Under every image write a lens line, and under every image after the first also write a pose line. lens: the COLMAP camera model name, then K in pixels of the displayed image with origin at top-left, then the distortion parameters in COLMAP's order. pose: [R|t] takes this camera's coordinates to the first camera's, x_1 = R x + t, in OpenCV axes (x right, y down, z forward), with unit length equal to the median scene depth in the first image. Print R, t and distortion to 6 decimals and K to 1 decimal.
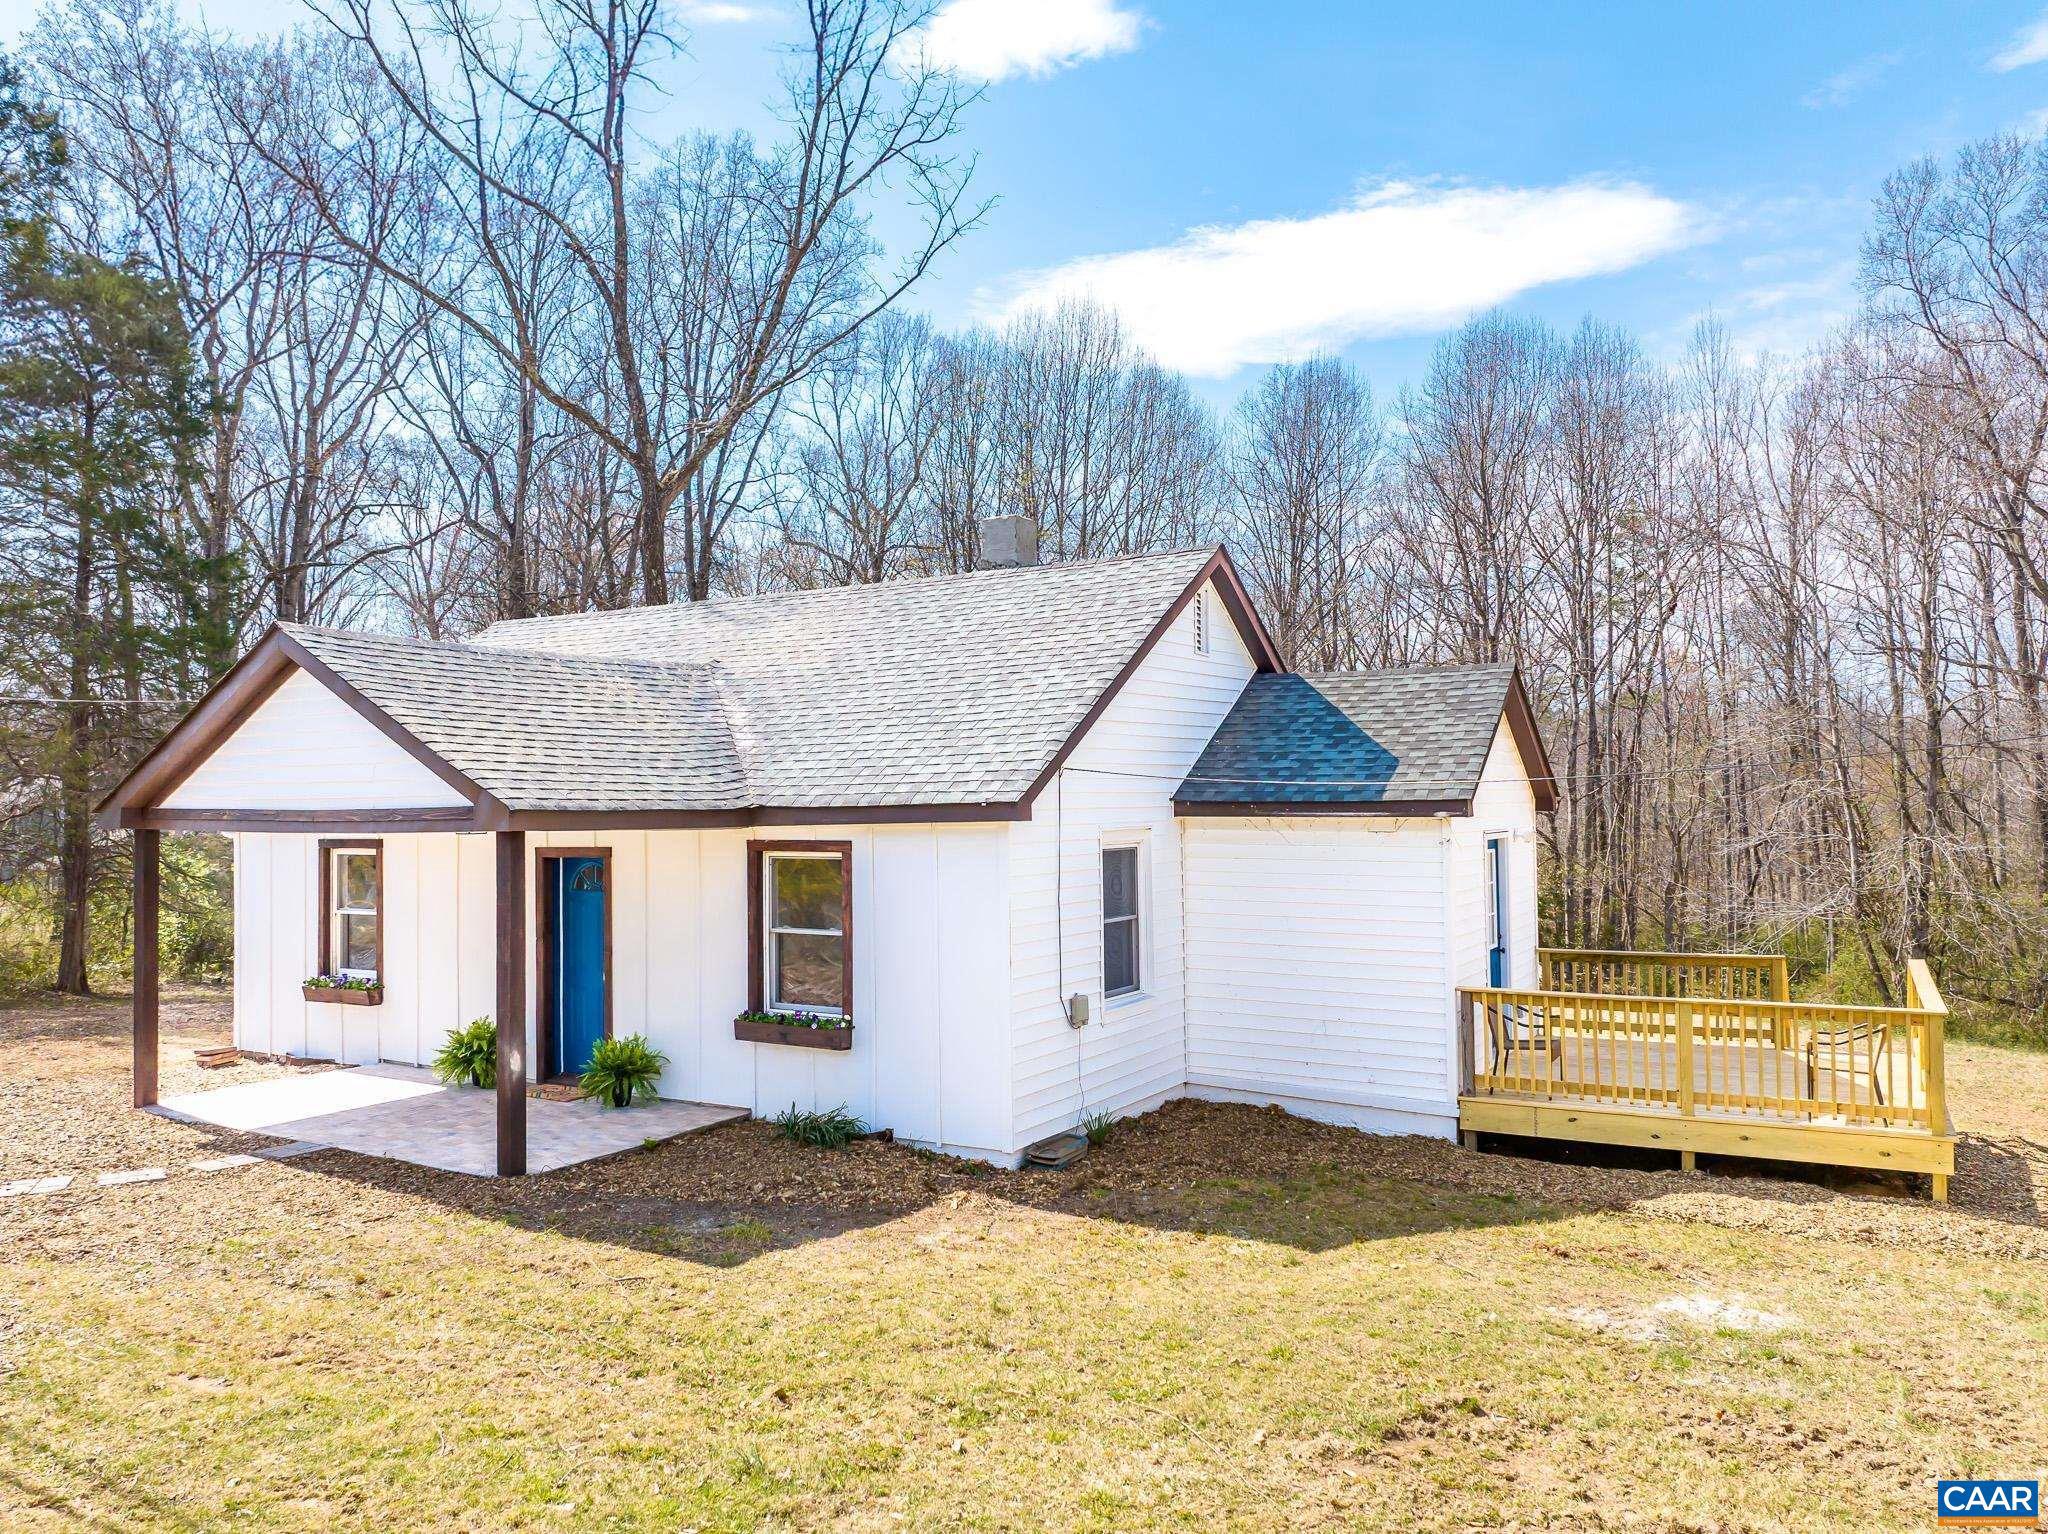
lens RADIAL K [[1428.1, 0, 1024.0], [0, 1428.1, 767.0], [0, 0, 1]] dist [-0.030543, -0.000518]
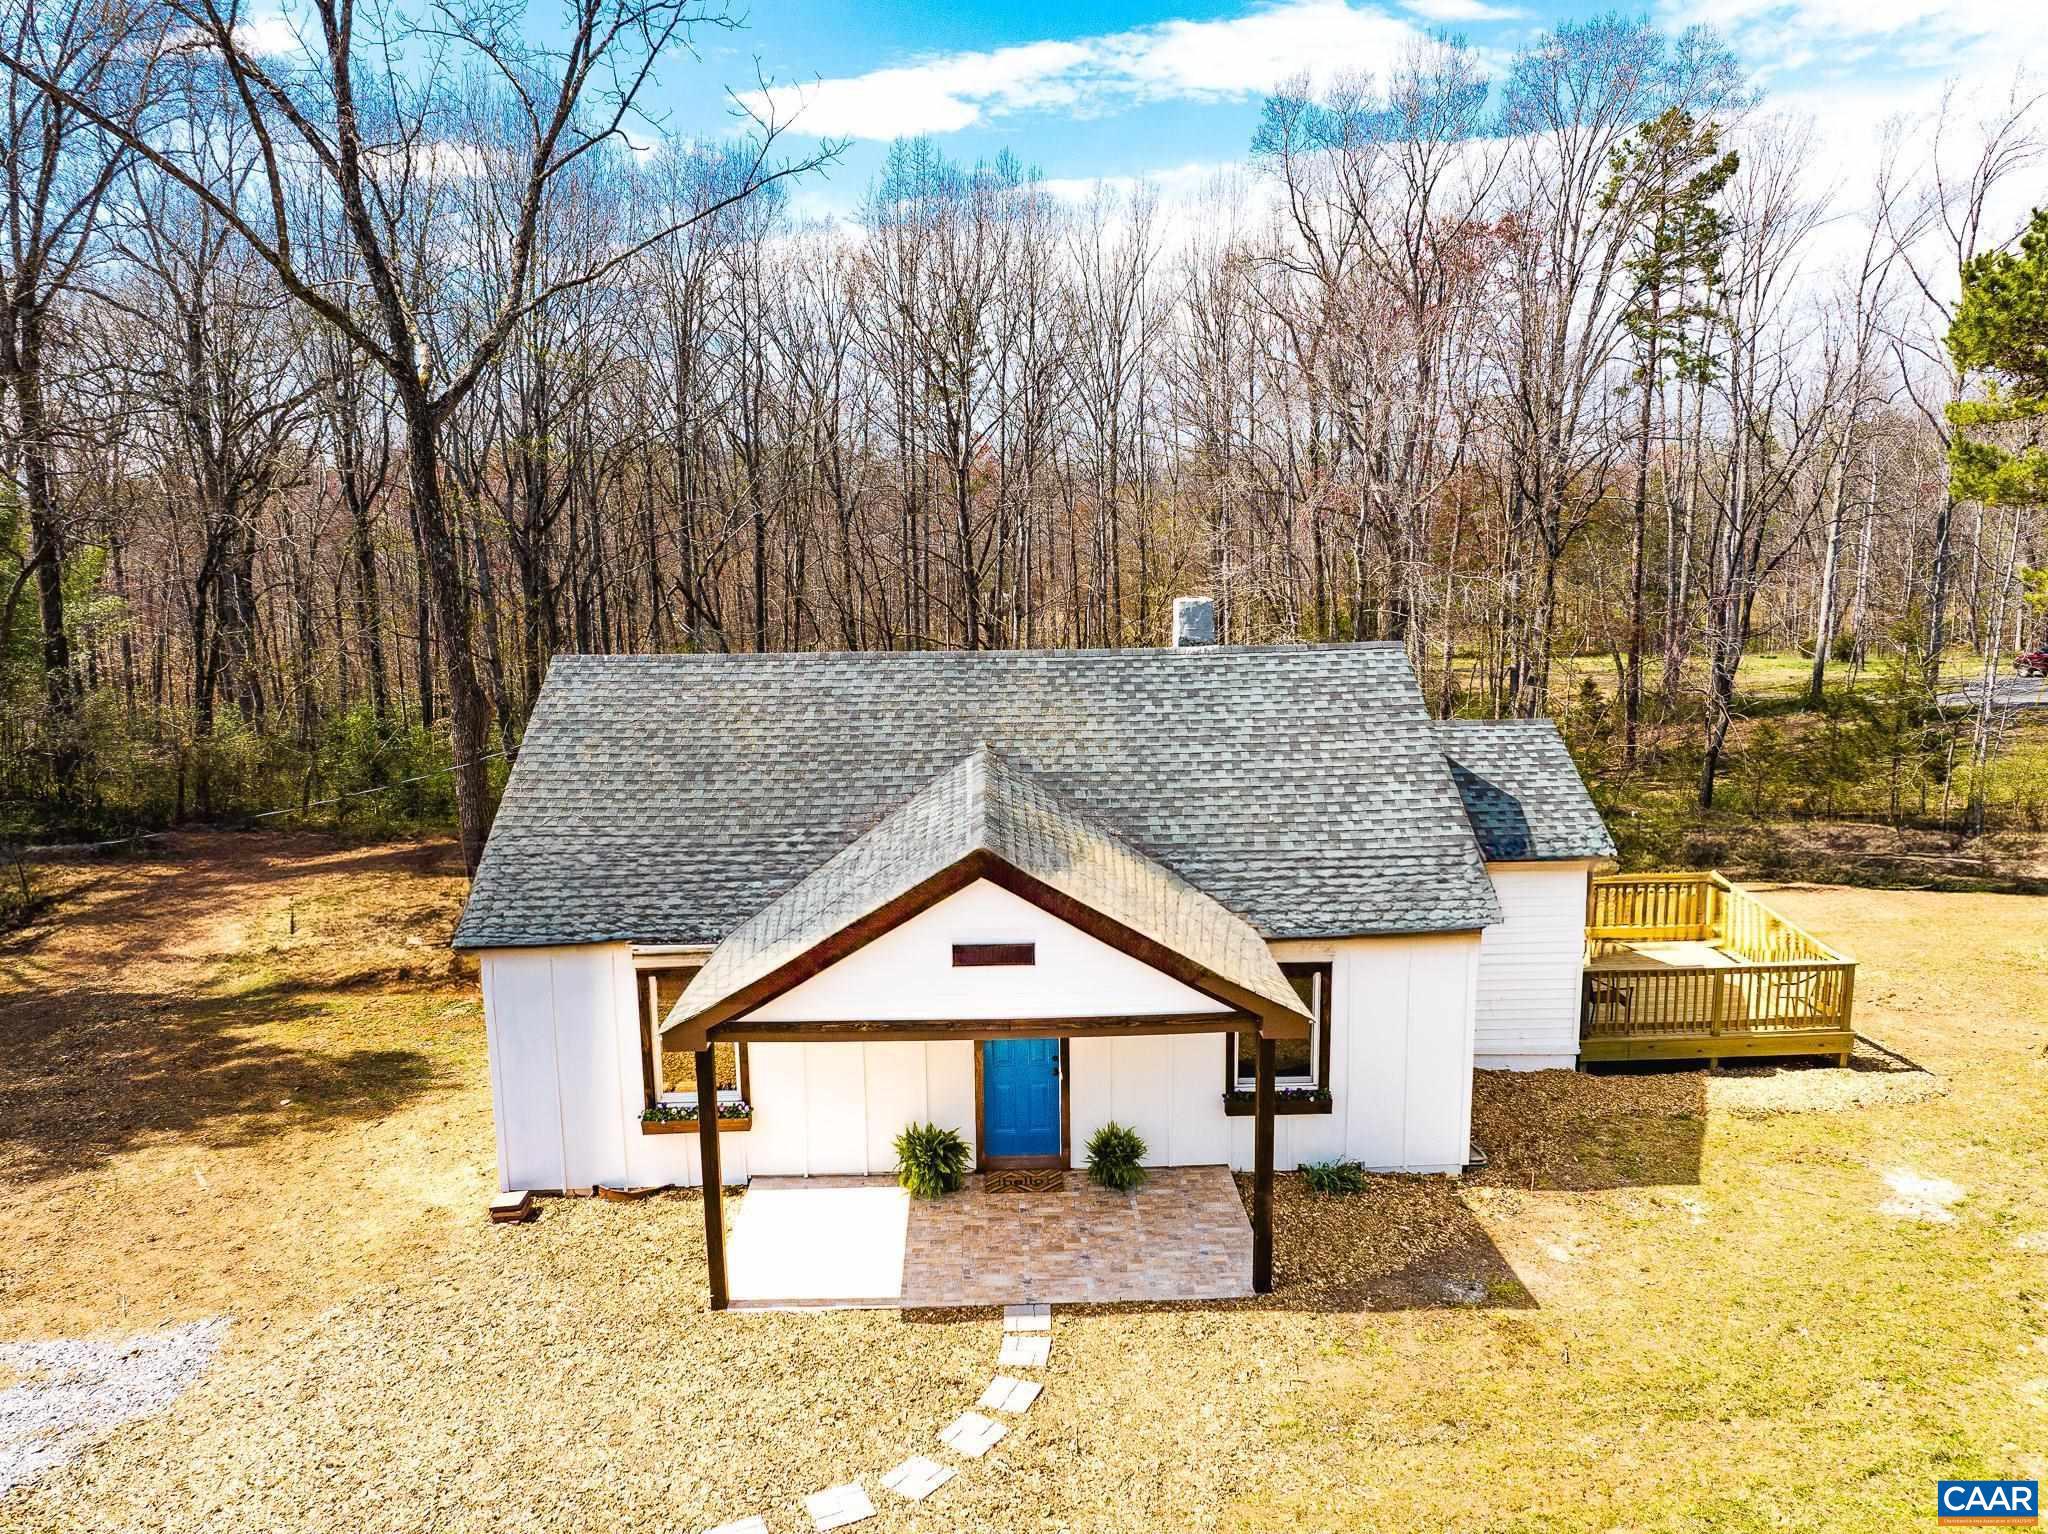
lens RADIAL K [[1428.1, 0, 1024.0], [0, 1428.1, 767.0], [0, 0, 1]] dist [-0.030543, -0.000518]
pose [[0.840372, -0.093175, 0.533941, -1.002496], [-0.013517, 0.981204, 0.192499, -0.347070], [-0.541842, -0.168988, 0.823317, 0.138657]]
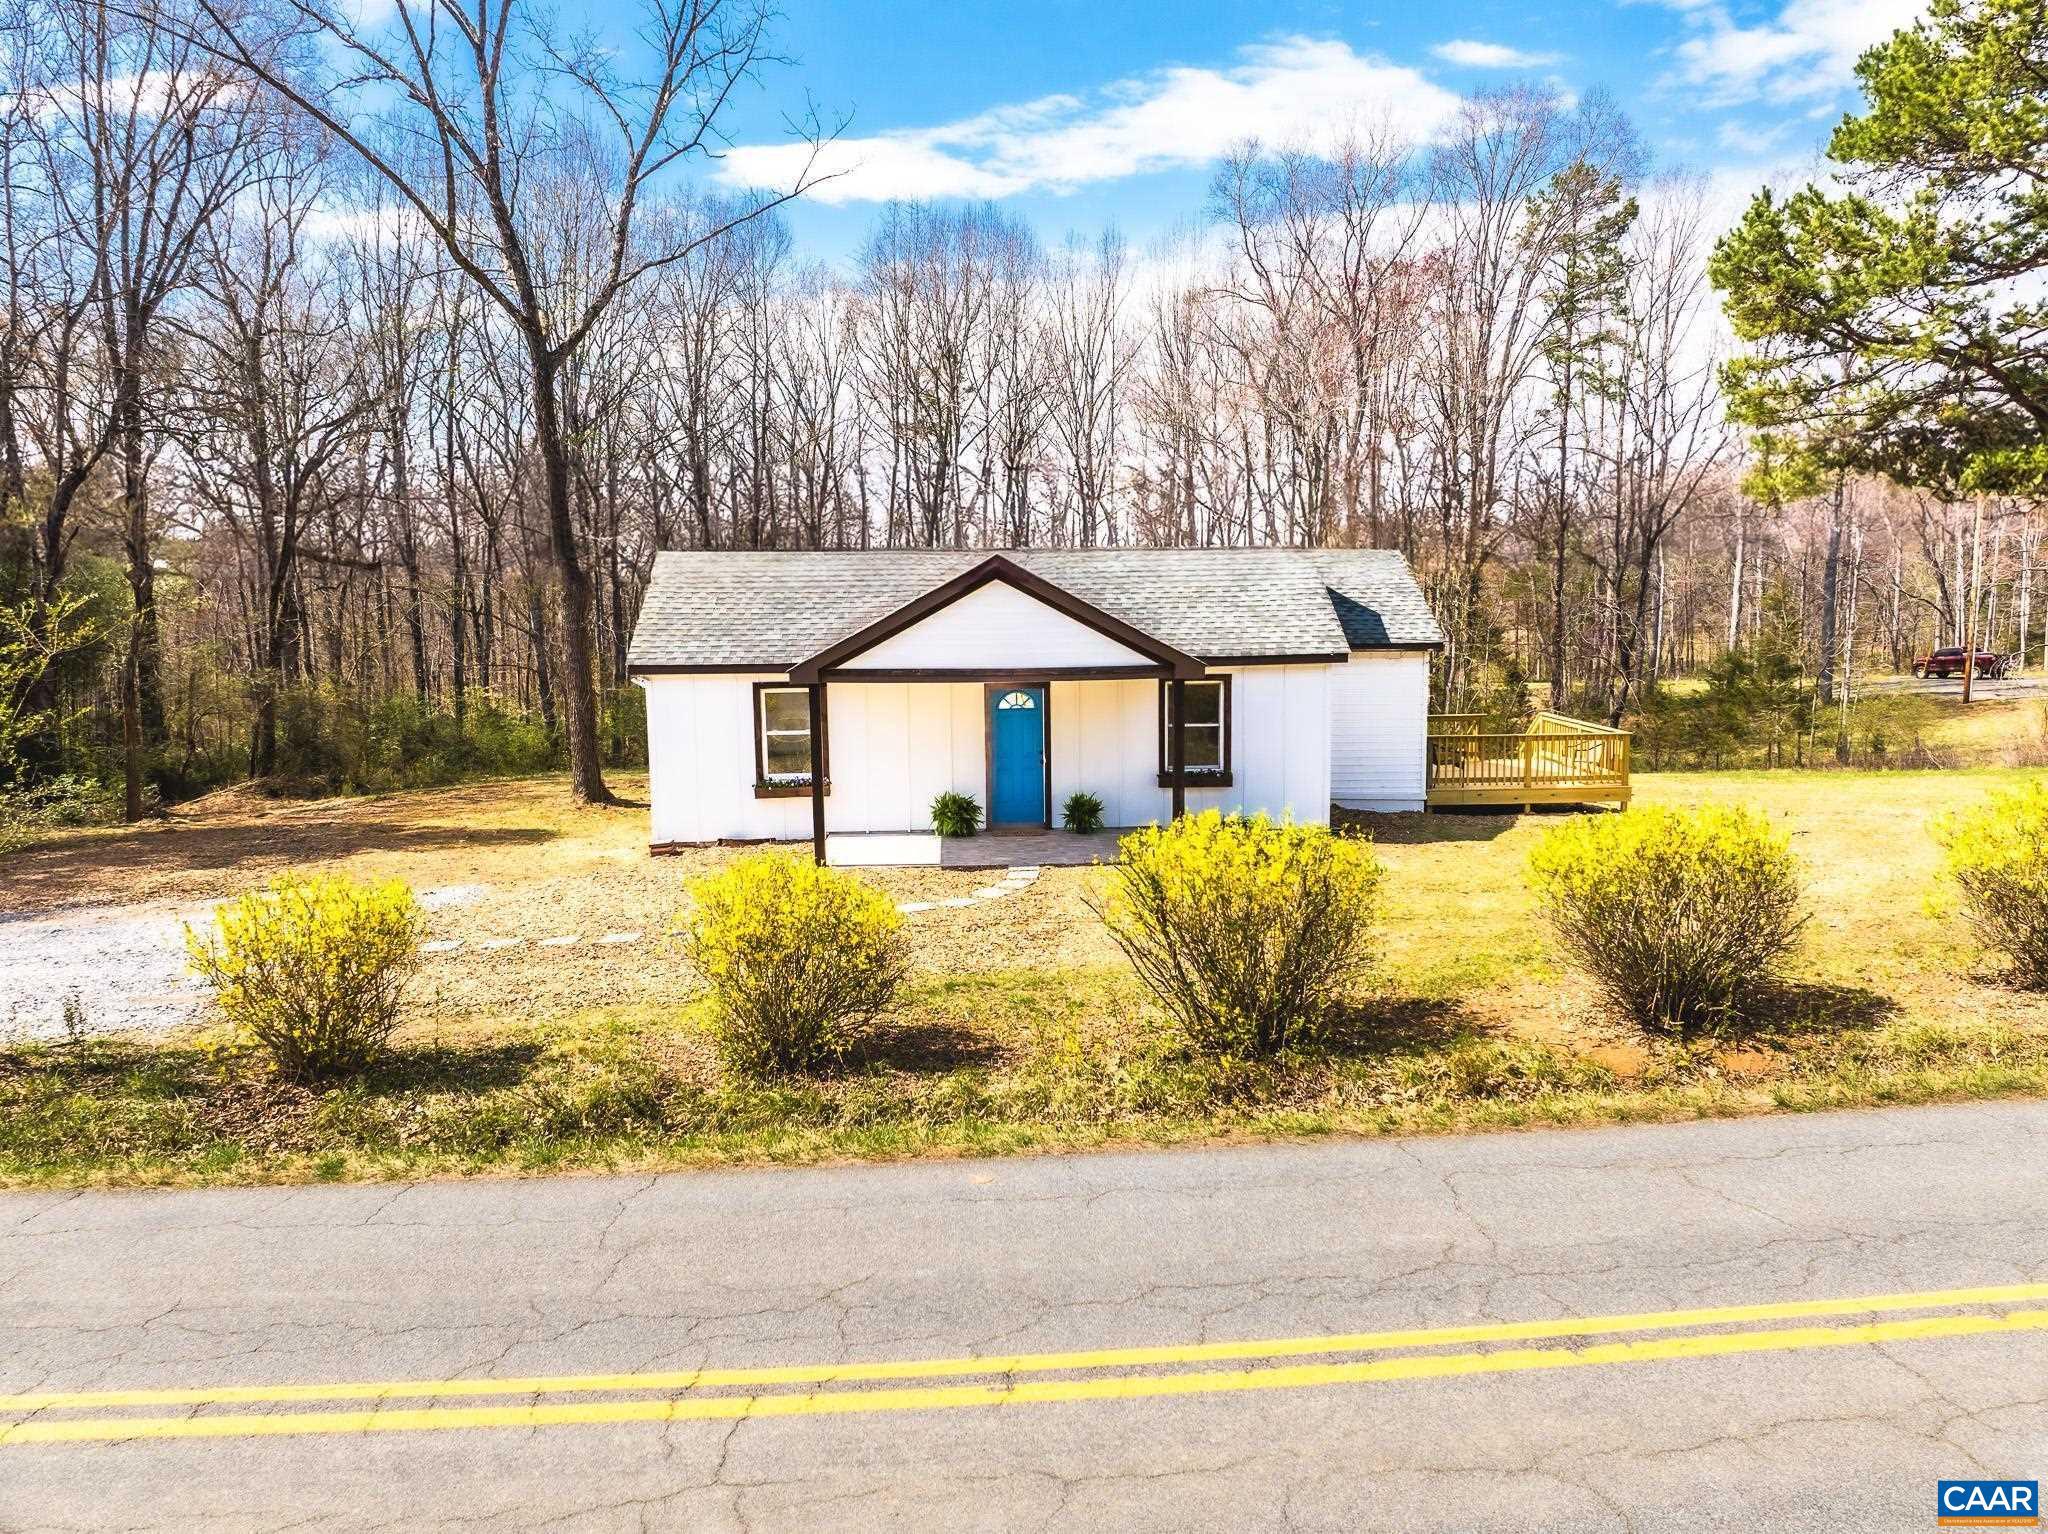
lens RADIAL K [[1428.1, 0, 1024.0], [0, 1428.1, 767.0], [0, 0, 1]] dist [-0.030543, -0.000518]
pose [[0.831690, -0.070463, 0.550751, -1.352757], [-0.014437, 0.988835, 0.148313, -0.098542], [-0.555052, -0.131302, 0.821387, -0.368055]]
